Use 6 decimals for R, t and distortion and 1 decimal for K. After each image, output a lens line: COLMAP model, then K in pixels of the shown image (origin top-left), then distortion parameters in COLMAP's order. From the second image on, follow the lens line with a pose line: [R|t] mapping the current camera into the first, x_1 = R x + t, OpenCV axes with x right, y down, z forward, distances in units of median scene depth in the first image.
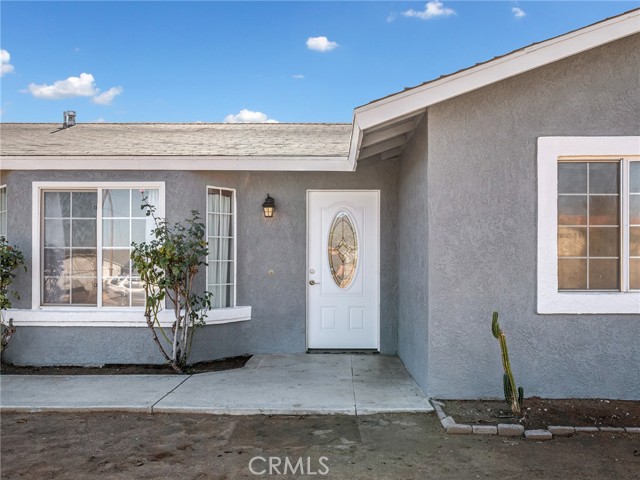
lens RADIAL K [[534.9, 0, 320.0], [0, 534.9, 240.0], [0, 0, 1]] dist [0.008073, 0.003032]
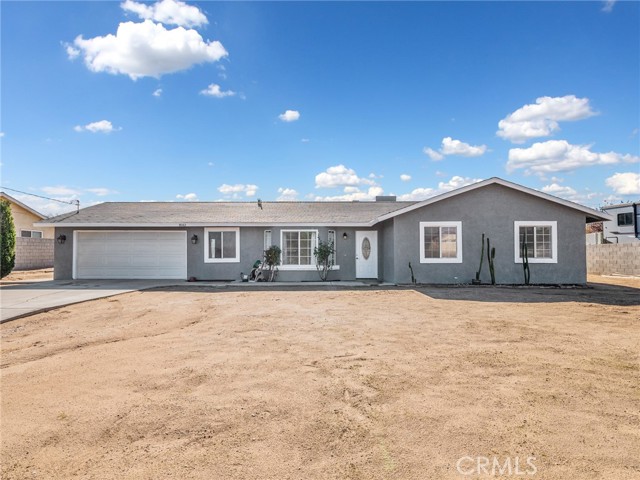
lens RADIAL K [[327.4, 0, 320.0], [0, 327.4, 240.0], [0, 0, 1]] dist [0.000151, 0.000562]
pose [[0.999773, -0.002931, 0.021085, -0.317600], [0.003127, 0.999952, -0.009243, -0.019538], [-0.021057, 0.009307, 0.999735, -1.141950]]
